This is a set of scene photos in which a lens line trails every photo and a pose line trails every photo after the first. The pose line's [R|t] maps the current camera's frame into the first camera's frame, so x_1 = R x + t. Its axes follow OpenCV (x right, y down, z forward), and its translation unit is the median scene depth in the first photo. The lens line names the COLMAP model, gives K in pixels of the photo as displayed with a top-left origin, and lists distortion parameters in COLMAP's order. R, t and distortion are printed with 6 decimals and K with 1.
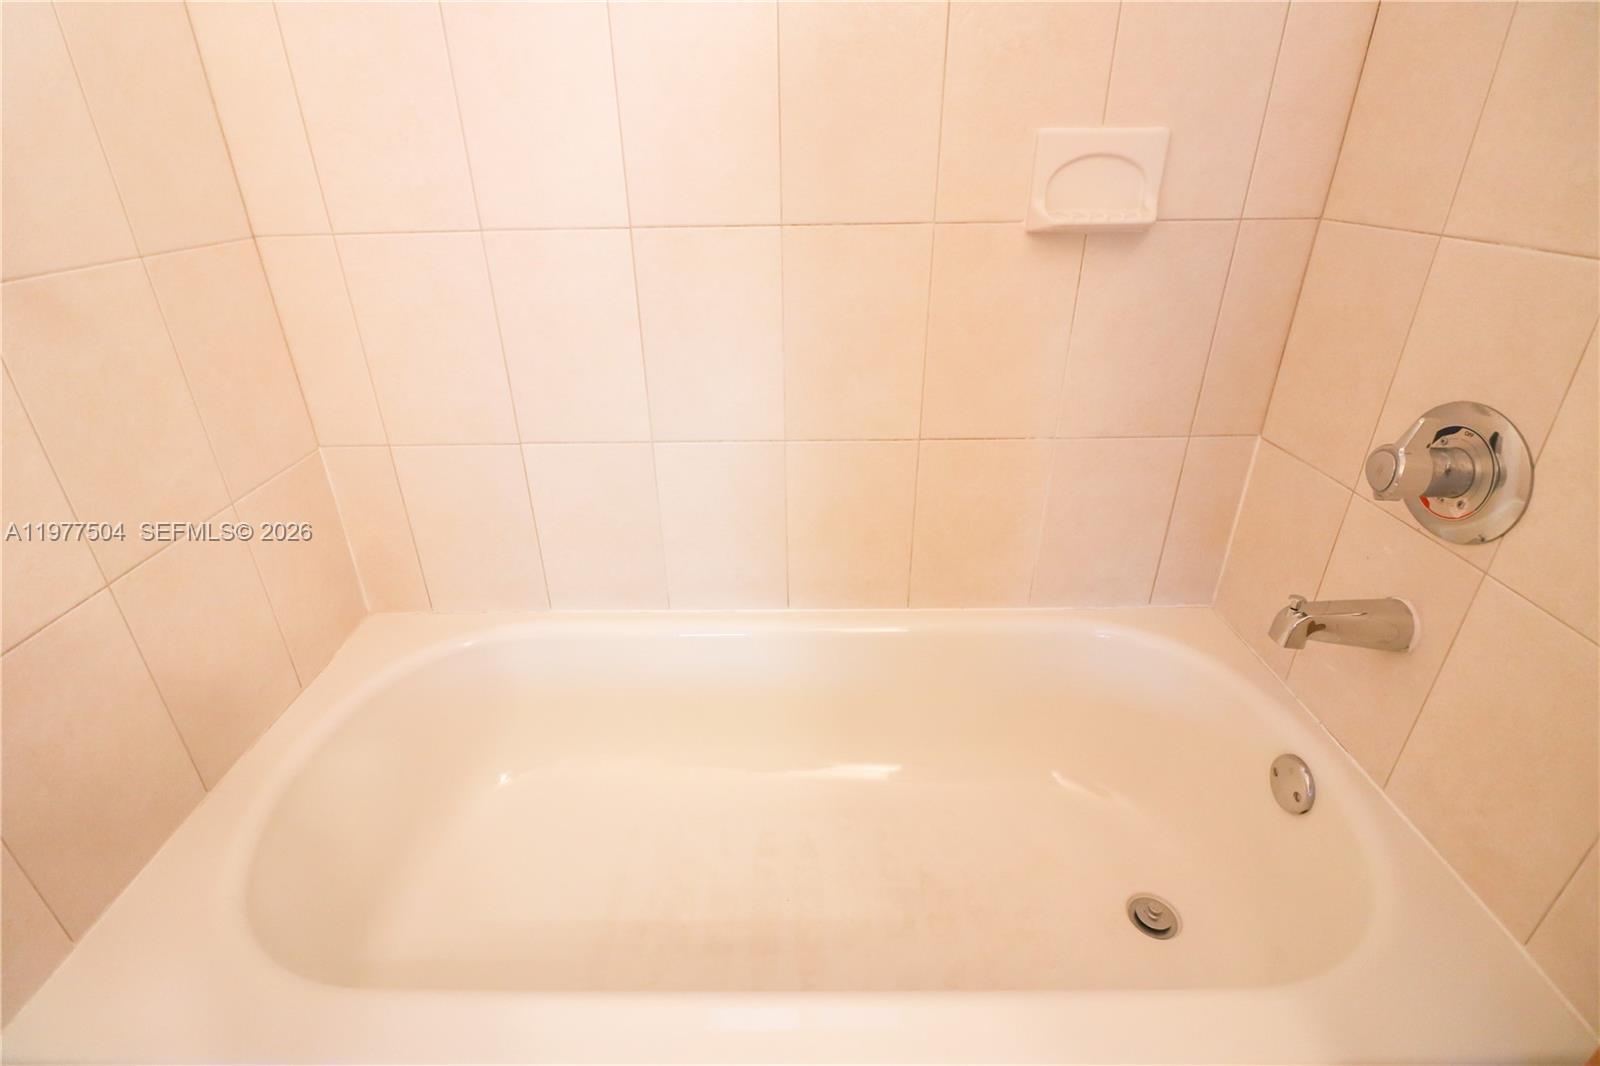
lens RADIAL K [[752.6, 0, 791.1], [0, 752.6, 528.2], [0, 0, 1]] dist [-0.013134, -0.005286]
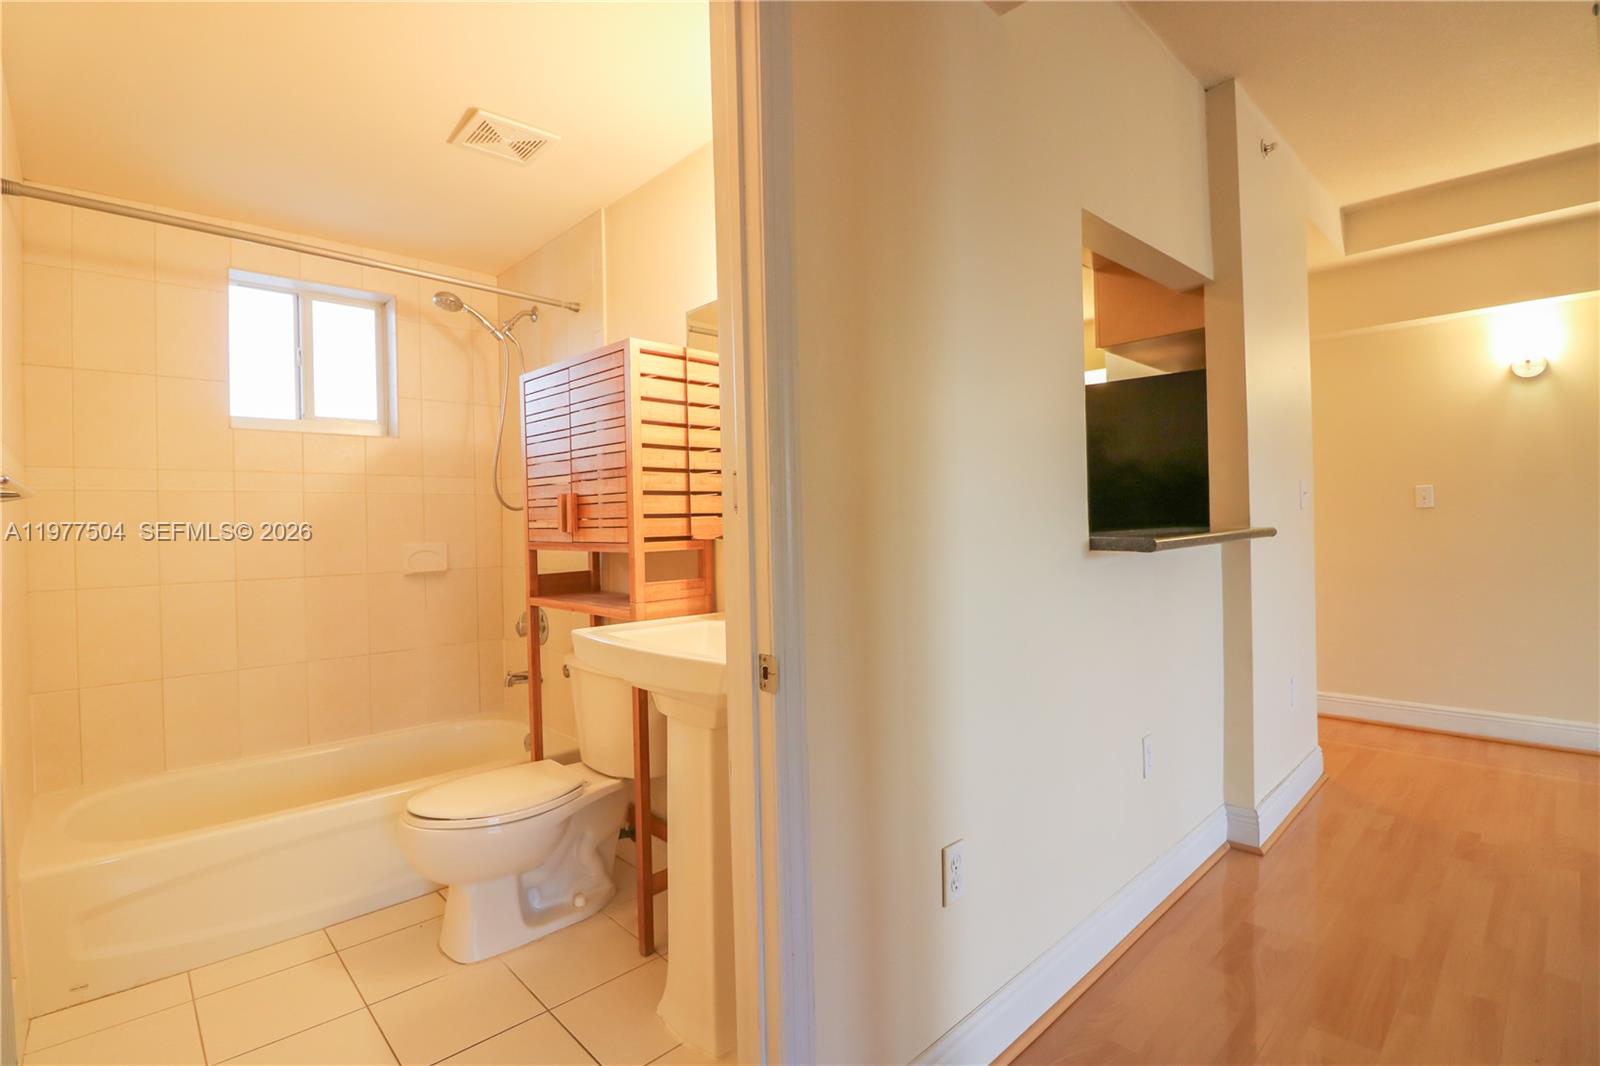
lens RADIAL K [[752.6, 0, 800.1], [0, 752.6, 528.0], [0, 0, 1]] dist [-0.013134, -0.005286]
pose [[0.726673, -0.004586, 0.686968, -0.589226], [0.317614, 0.888930, -0.330037, 0.930247], [-0.609153, 0.458020, 0.647418, -1.989145]]
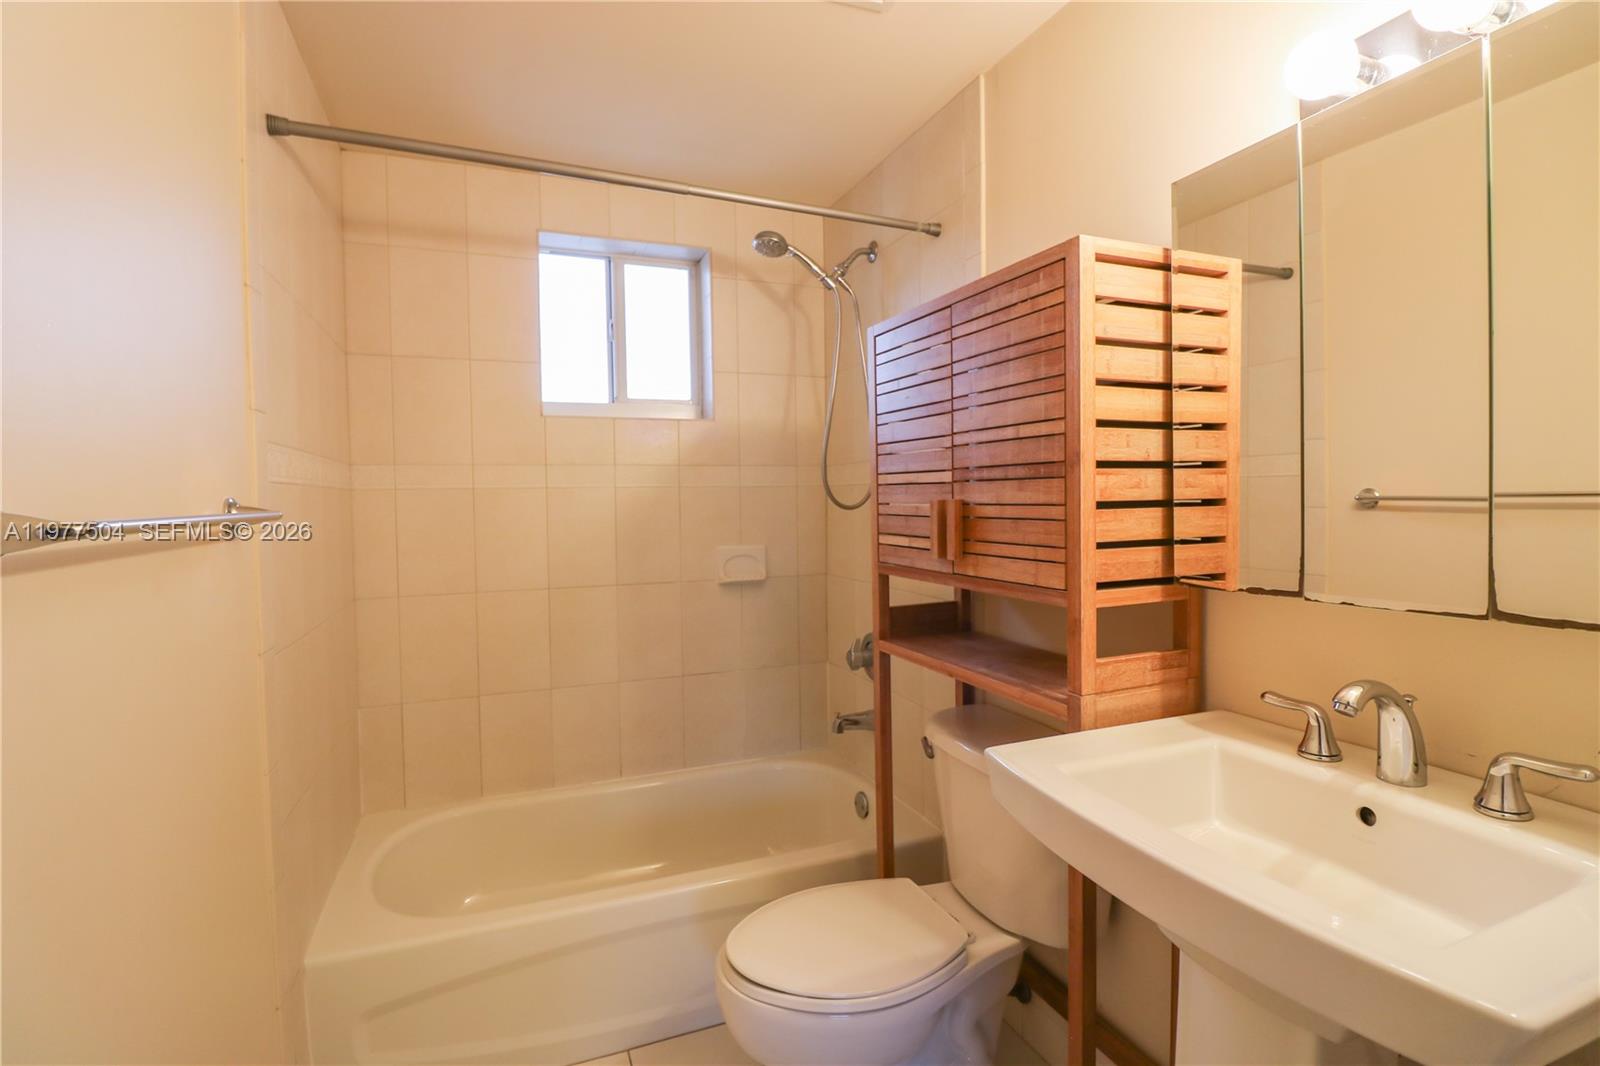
lens RADIAL K [[752.6, 0, 794.6], [0, 752.6, 524.7], [0, 0, 1]] dist [-0.013134, -0.005286]
pose [[0.929421, -0.012655, 0.368803, -0.374160], [0.167931, 0.904435, -0.392170, 0.454333], [-0.328596, 0.426424, 0.842726, -1.289212]]
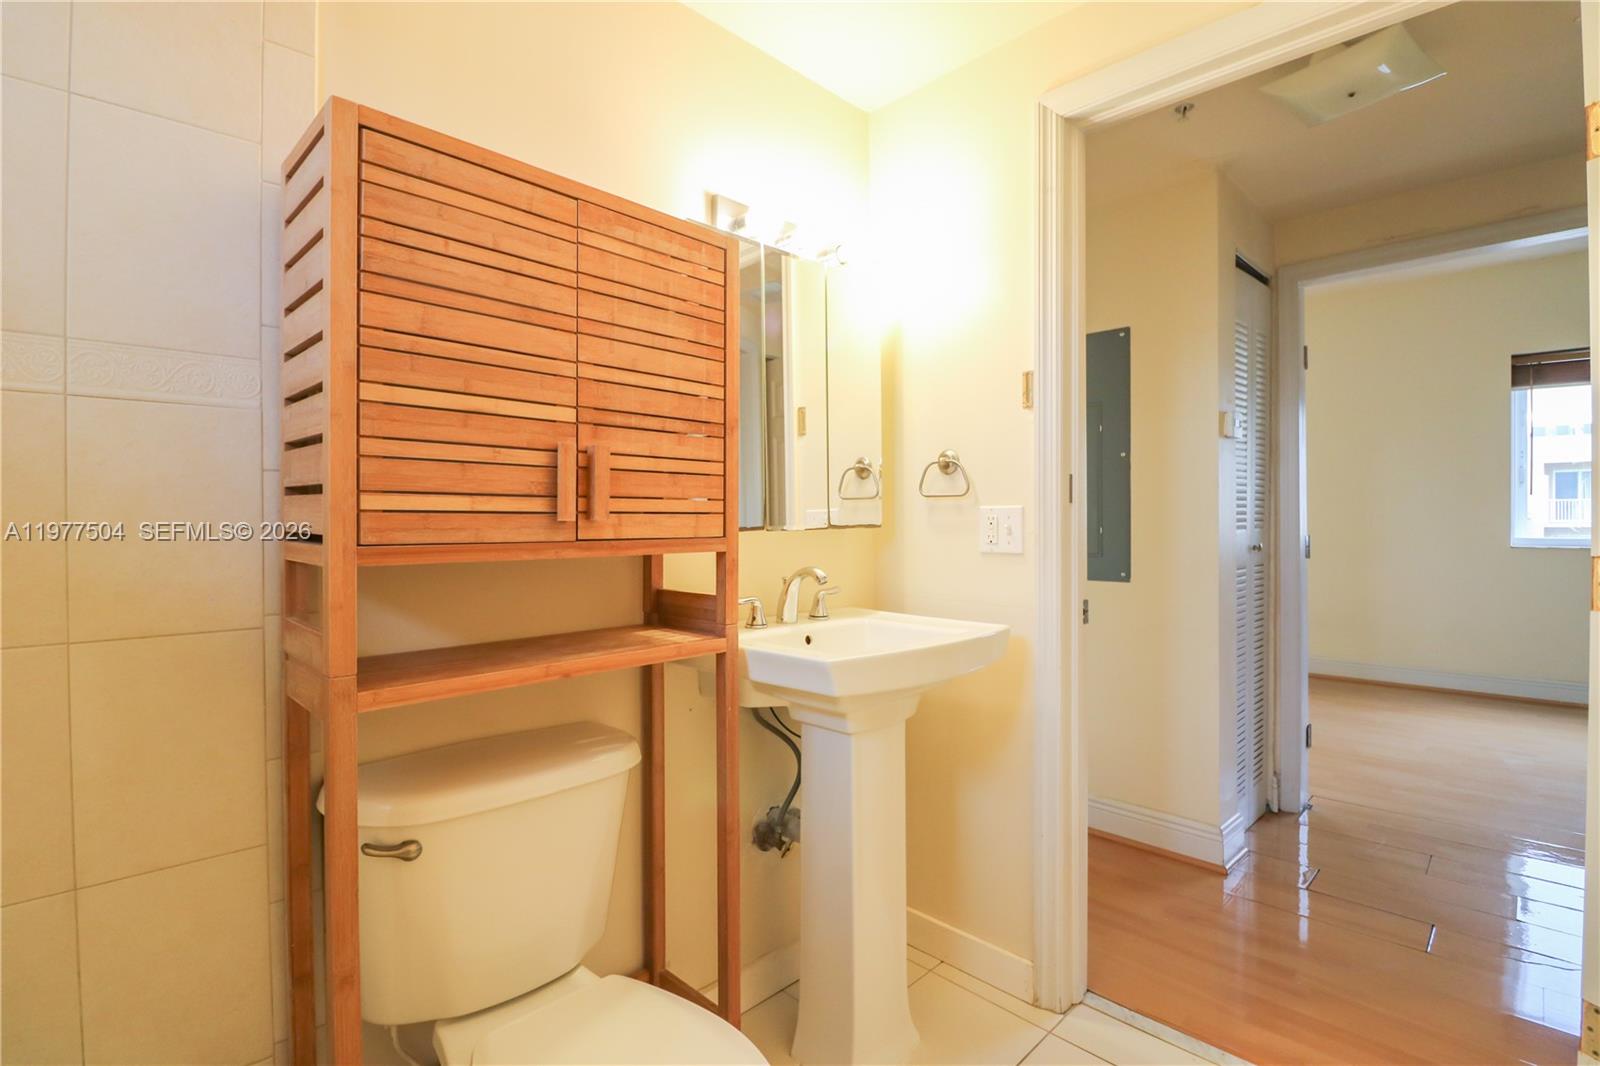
lens RADIAL K [[752.6, 0, 798.4], [0, 752.6, 529.2], [0, 0, 1]] dist [-0.013134, -0.005286]
pose [[-0.715442, 0.006858, 0.698638, -0.586454], [0.326611, 0.887247, 0.325757, -0.259108], [-0.617631, 0.461244, -0.637014, 0.396103]]
